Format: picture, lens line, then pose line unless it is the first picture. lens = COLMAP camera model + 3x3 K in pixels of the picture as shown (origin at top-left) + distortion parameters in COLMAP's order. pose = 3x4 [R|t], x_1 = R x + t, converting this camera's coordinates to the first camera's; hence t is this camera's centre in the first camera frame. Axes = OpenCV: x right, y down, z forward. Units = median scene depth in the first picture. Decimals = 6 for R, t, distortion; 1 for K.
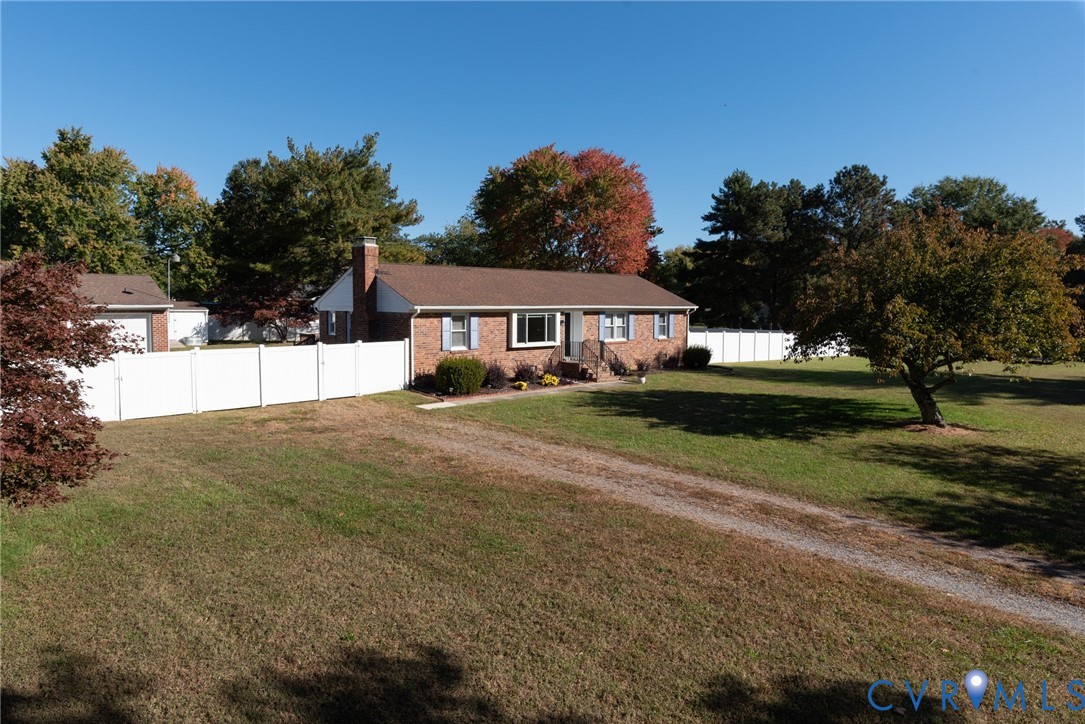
lens RADIAL K [[627.5, 0, 548.2], [0, 627.5, 343.6], [0, 0, 1]] dist [-0.012980, 0.001497]
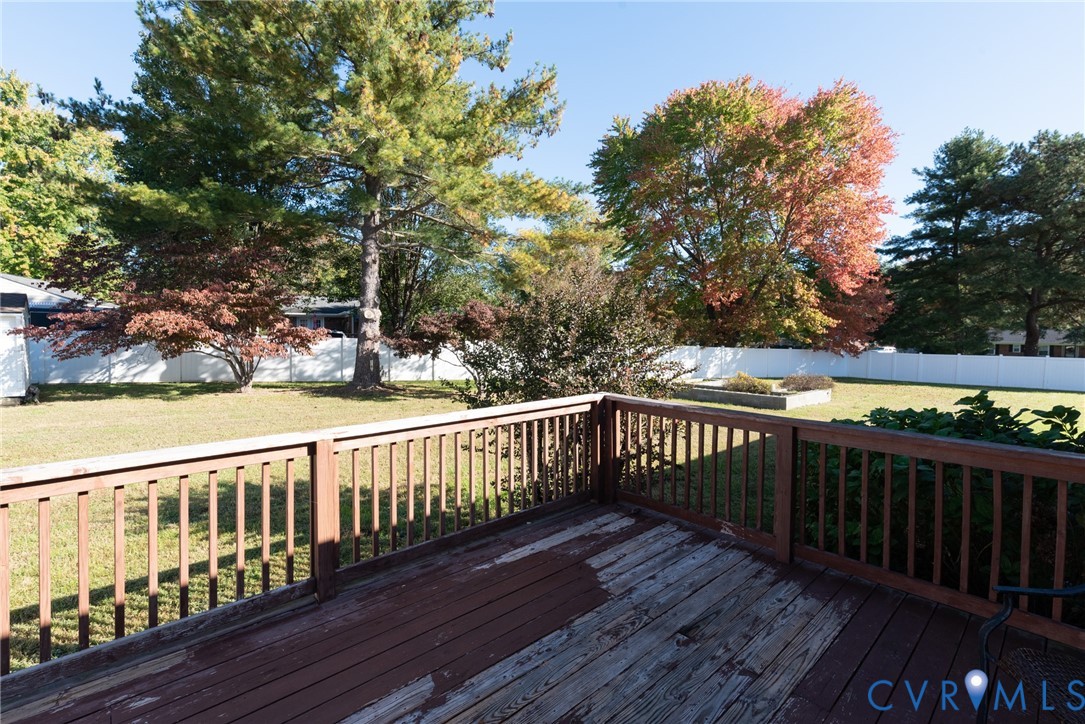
lens RADIAL K [[471.2, 0, 561.2], [0, 471.2, 345.5], [0, 0, 1]] dist [0.001529, 0.001261]
pose [[0.999353, 0.003475, -0.035784, -0.134011], [-0.004600, 0.999496, -0.031410, -0.018462], [0.035657, 0.031554, 0.998866, 0.494117]]
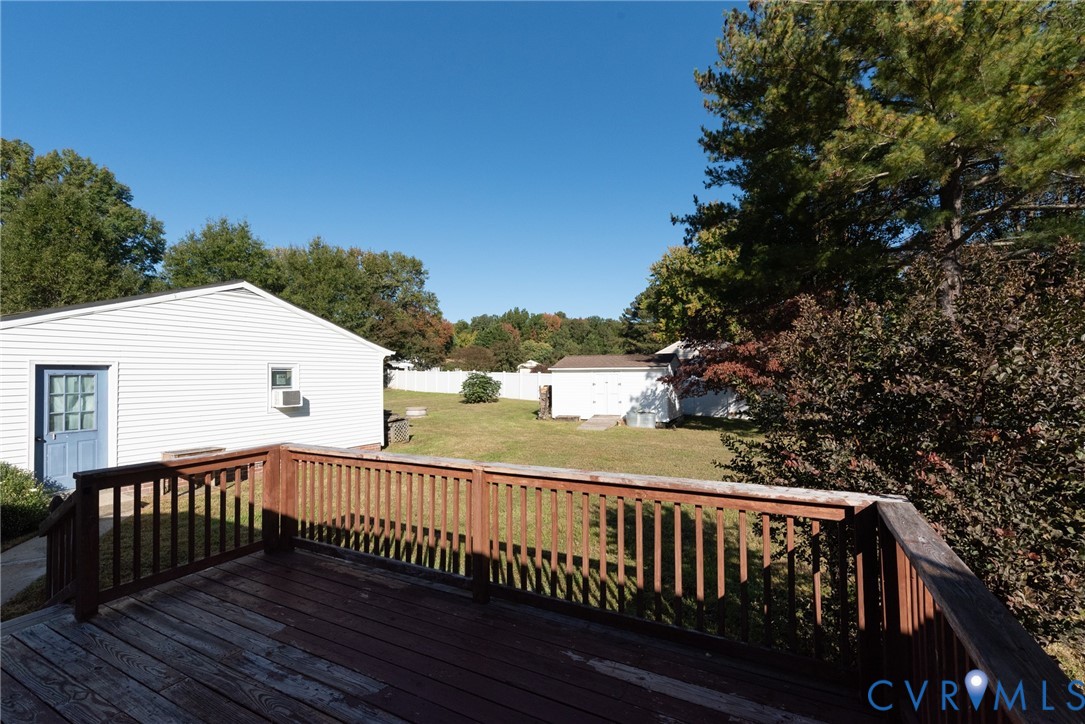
lens RADIAL K [[471.2, 0, 545.9], [0, 471.2, 366.0], [0, 0, 1]] dist [0.001529, 0.001261]
pose [[0.307388, -0.028460, -0.951159, -0.107775], [-0.051746, 0.997574, -0.046571, -0.020340], [0.950176, 0.063534, 0.305169, 0.522591]]
